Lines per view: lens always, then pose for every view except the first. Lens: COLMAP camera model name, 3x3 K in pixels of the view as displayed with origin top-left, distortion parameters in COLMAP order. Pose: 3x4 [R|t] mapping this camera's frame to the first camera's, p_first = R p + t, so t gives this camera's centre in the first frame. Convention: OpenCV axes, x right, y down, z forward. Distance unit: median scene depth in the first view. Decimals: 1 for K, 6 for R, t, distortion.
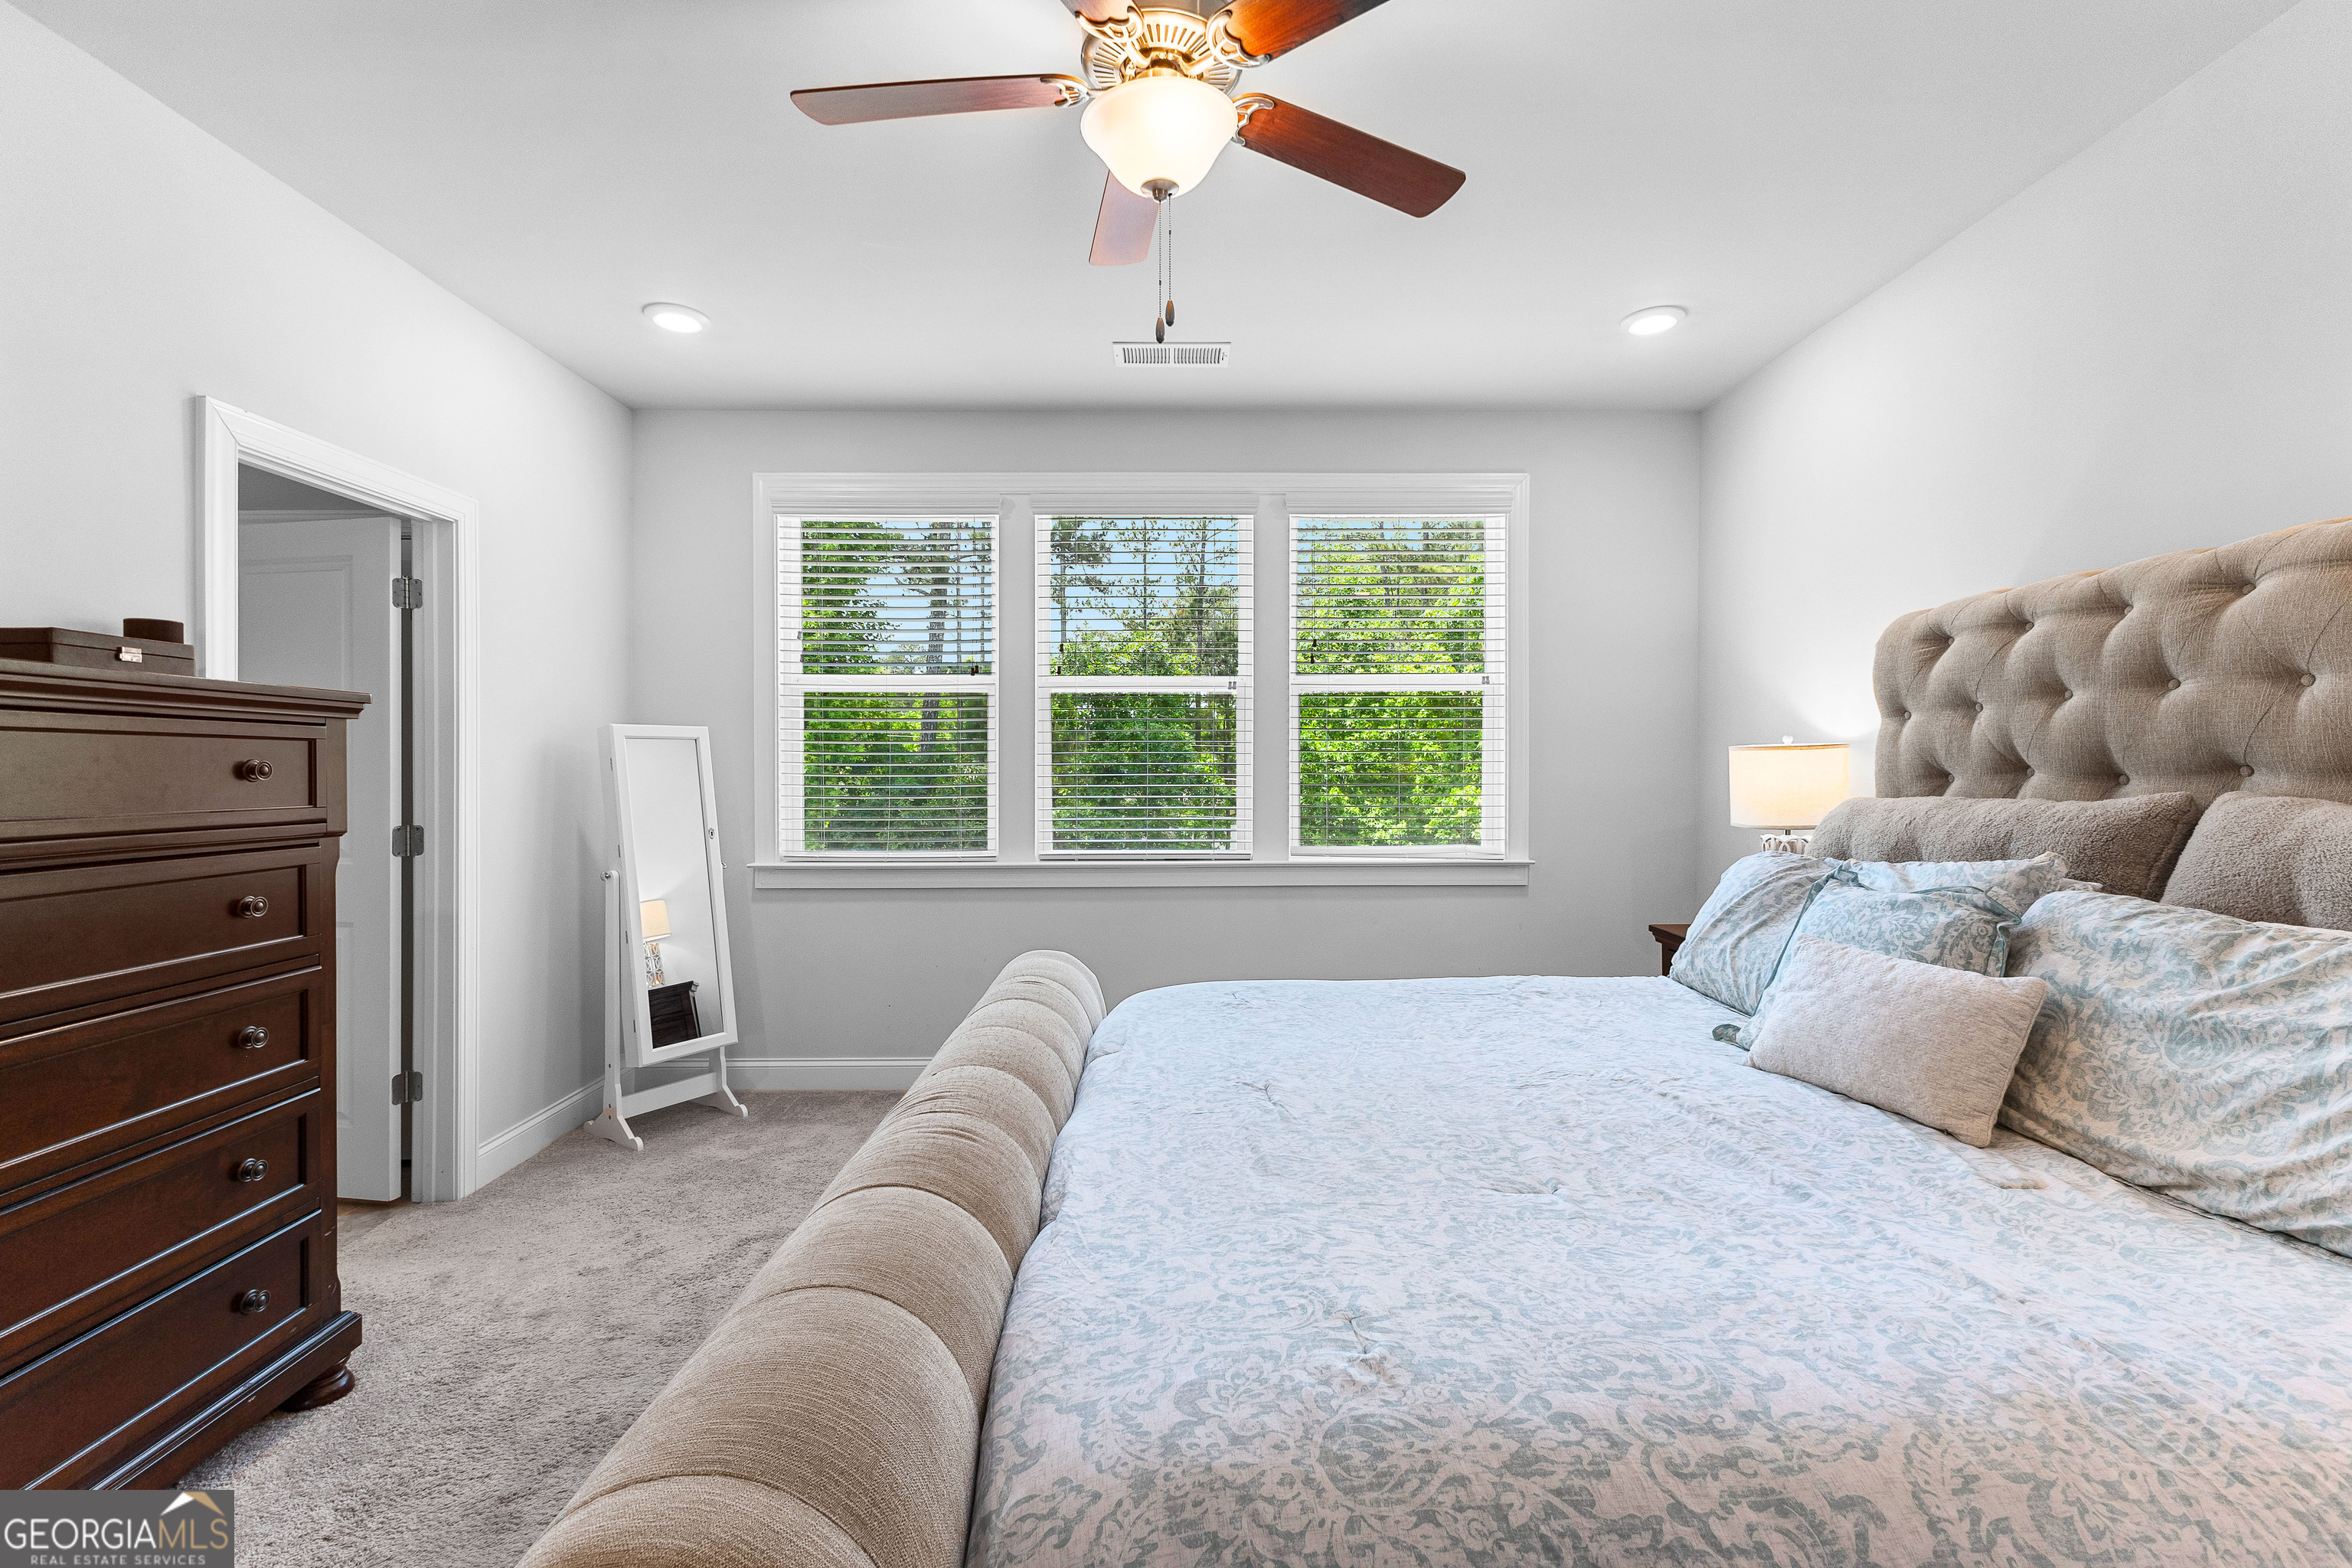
lens RADIAL K [[1024.3, 0, 1174.3], [0, 1024.3, 772.5], [0, 0, 1]] dist [0.015725, -0.003314]
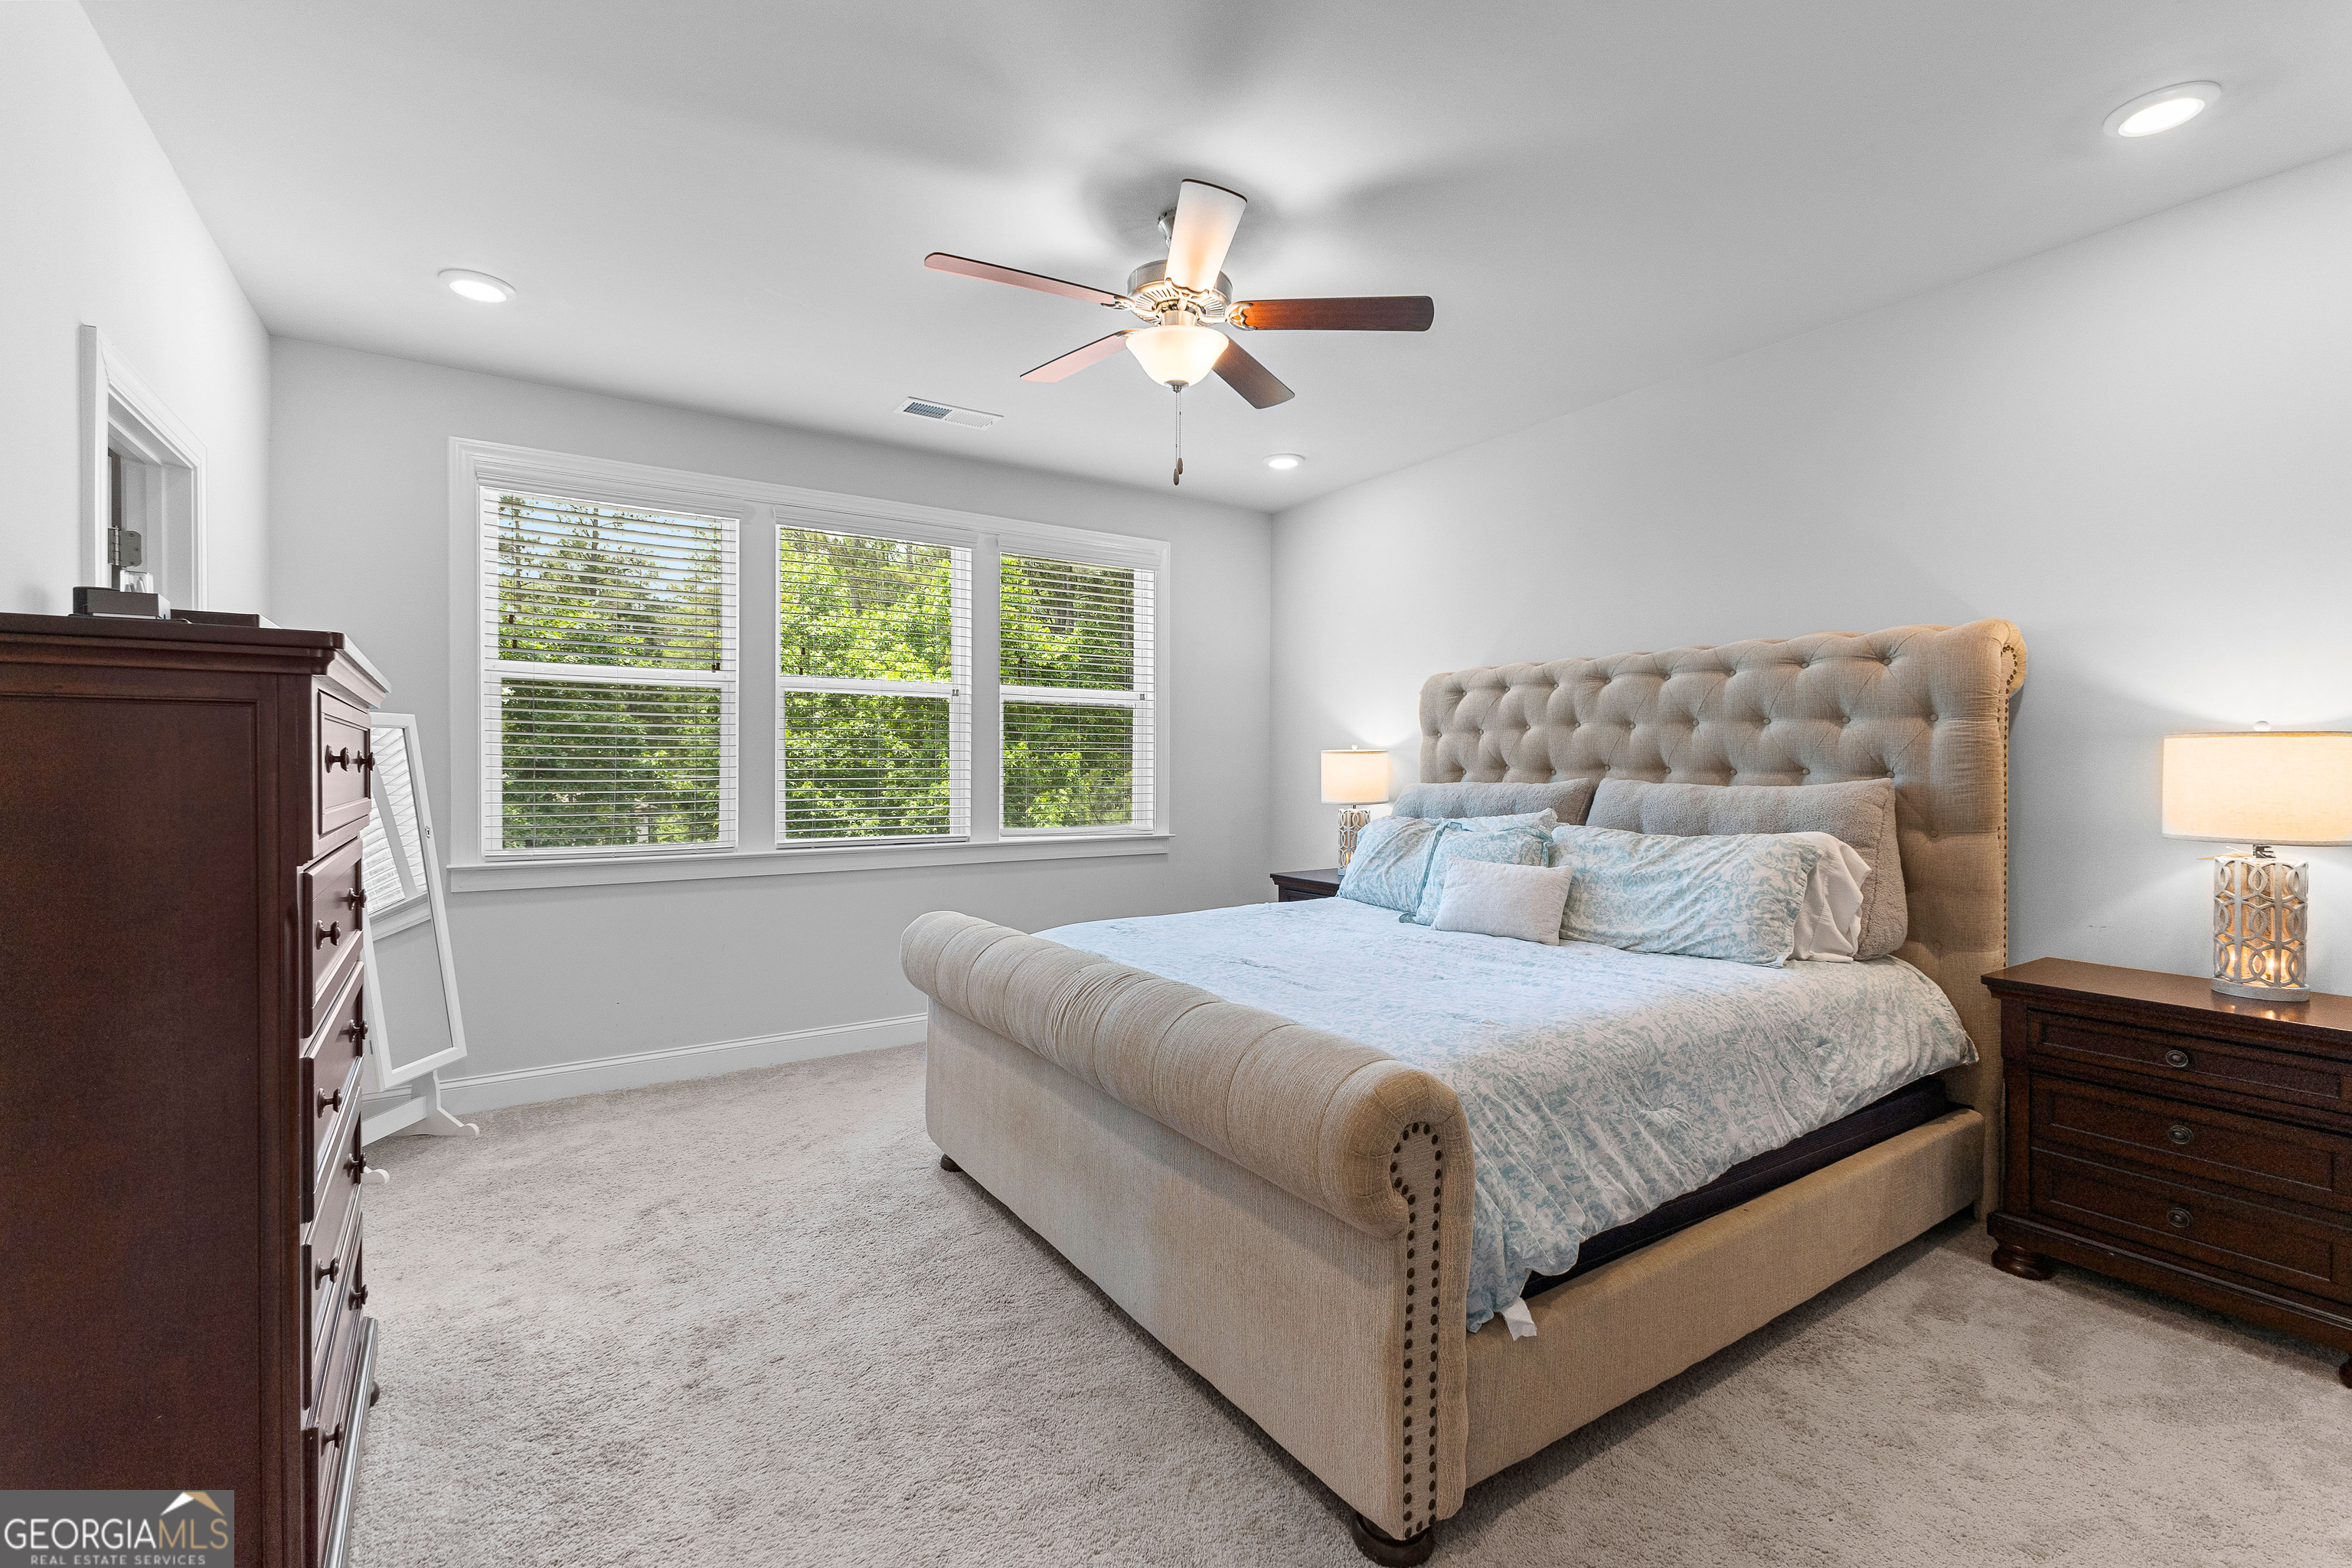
lens RADIAL K [[1024.3, 0, 1190.1], [0, 1024.3, 775.0], [0, 0, 1]] dist [0.015725, -0.003314]
pose [[0.838761, -0.001215, 0.544499, -0.599949], [-0.002380, 0.999980, 0.005896, 0.002111], [-0.544495, -0.006241, 0.838741, -0.210195]]
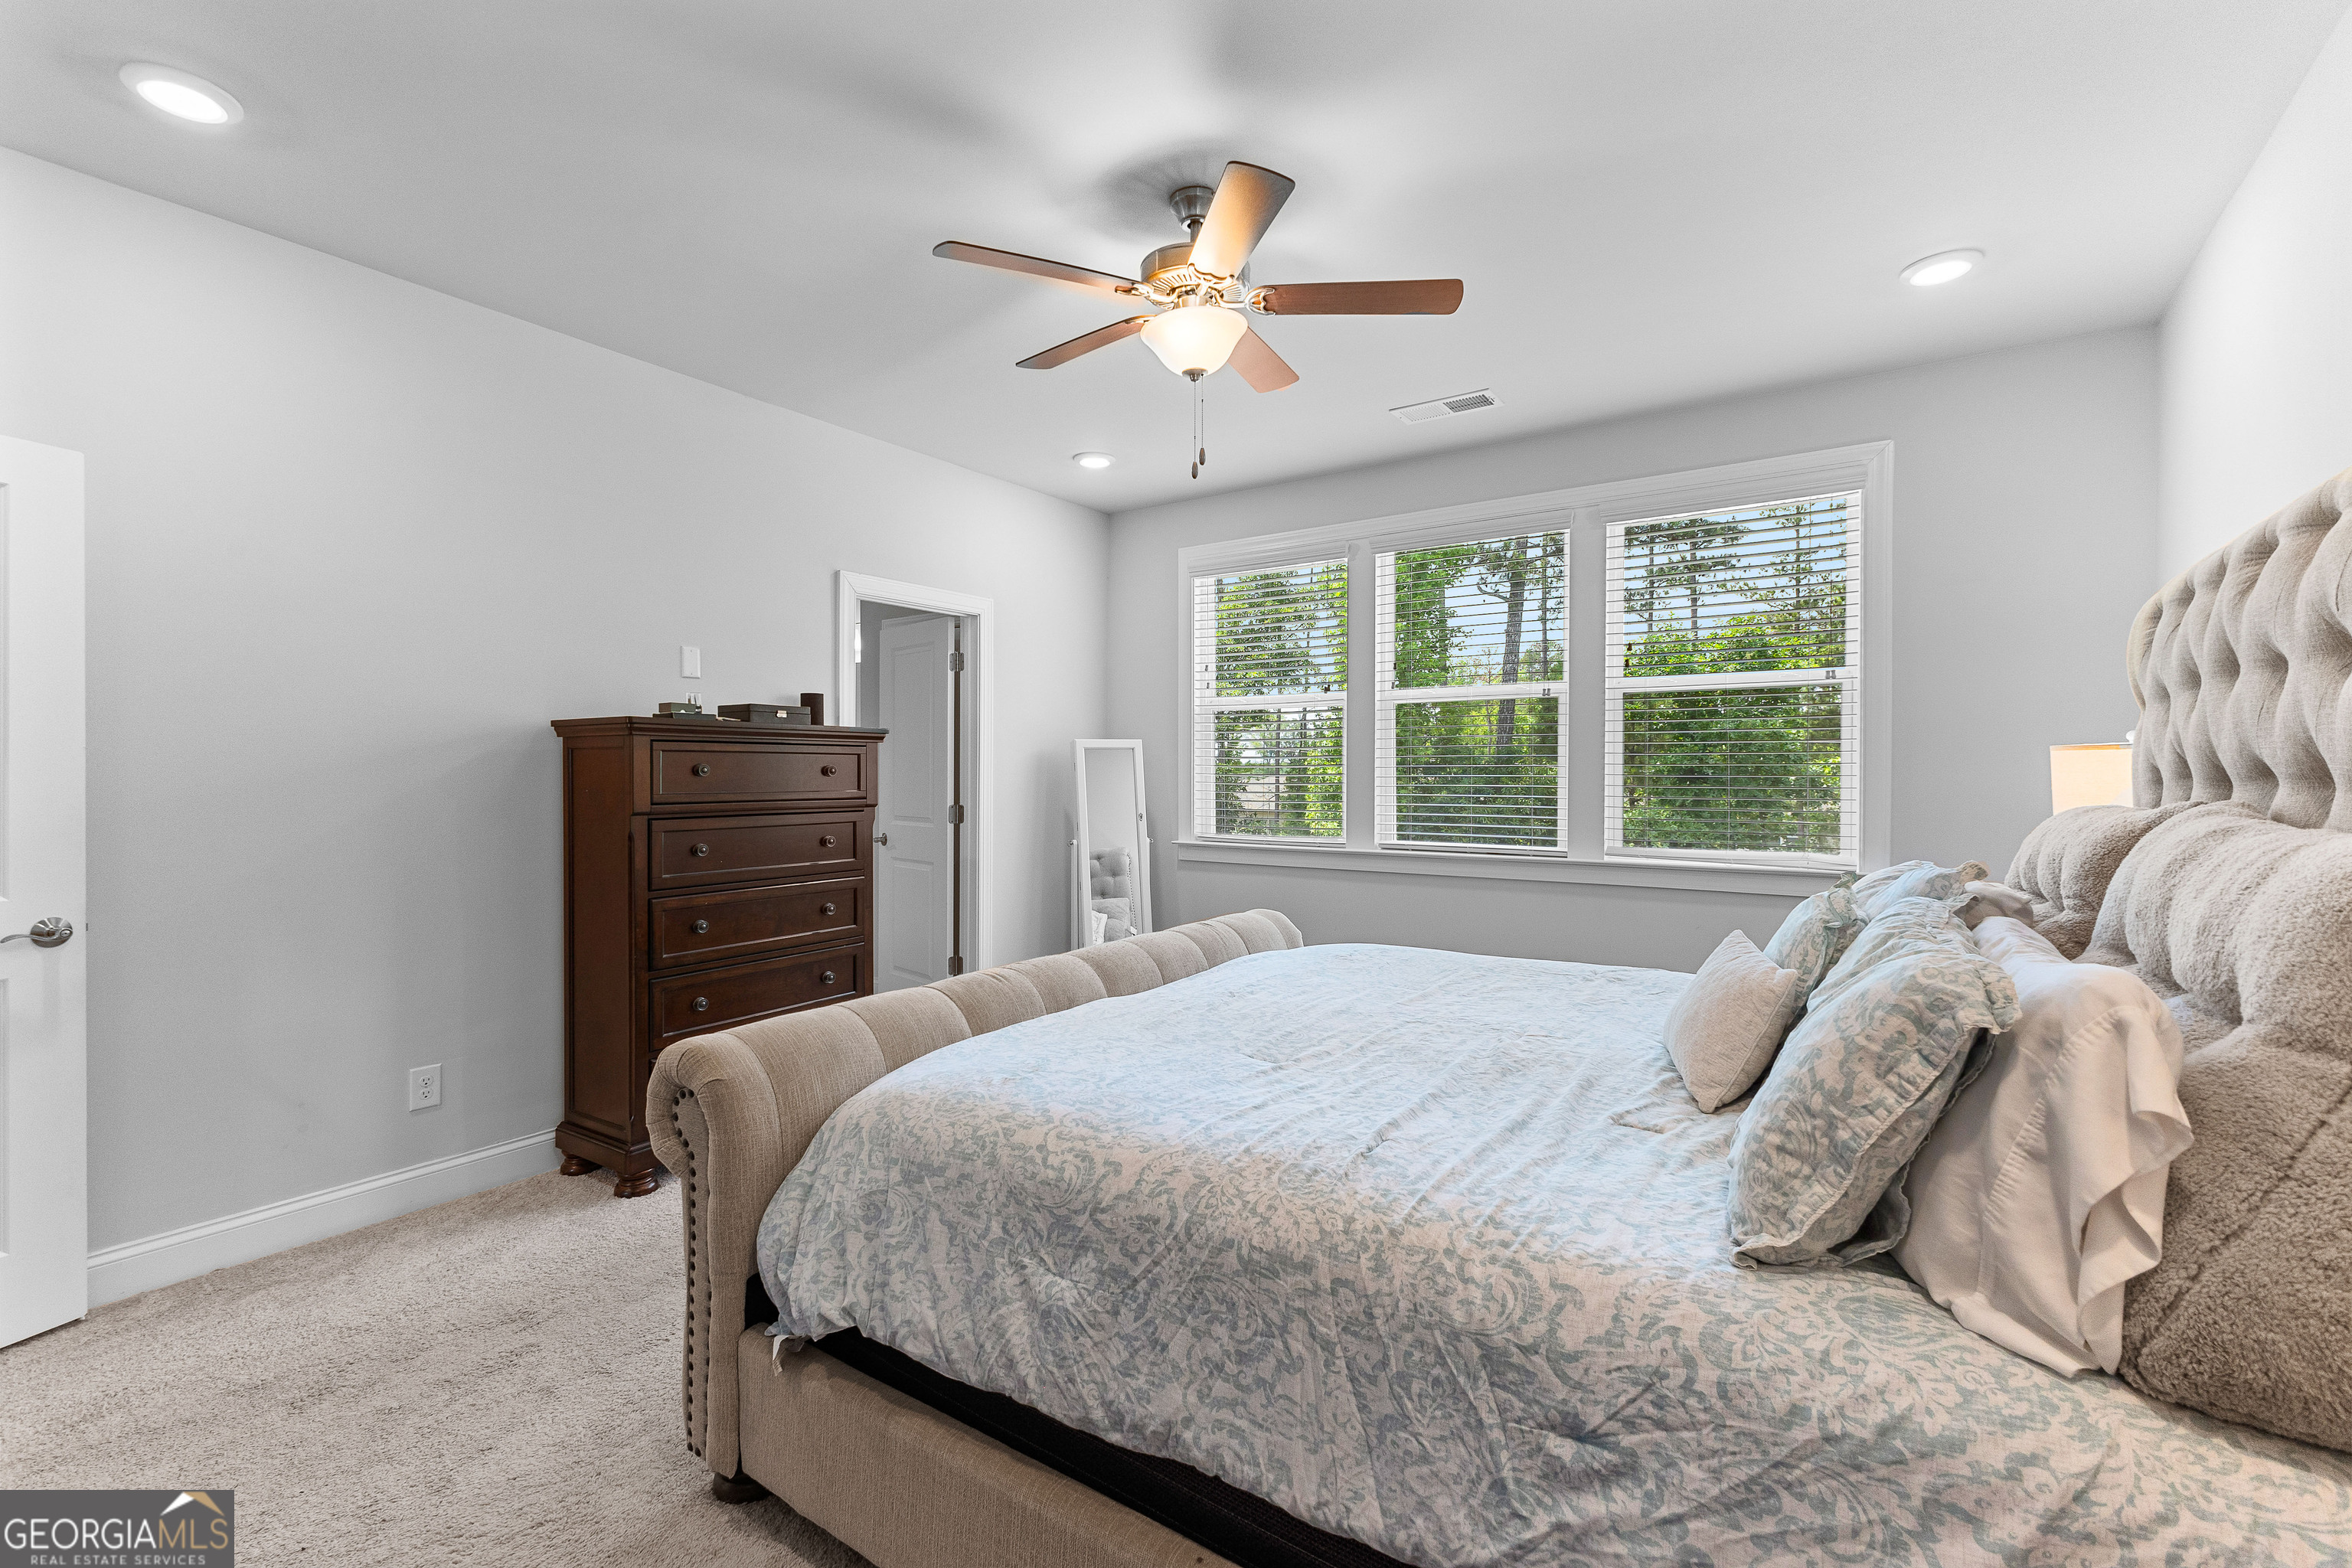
lens RADIAL K [[1024.3, 0, 1182.1], [0, 1024.3, 776.4], [0, 0, 1]] dist [0.015725, -0.003314]
pose [[0.816565, 0.005751, -0.577225, 0.579468], [-0.003510, 0.999981, 0.004999, -0.002445], [0.577243, -0.002056, 0.816570, -0.141682]]
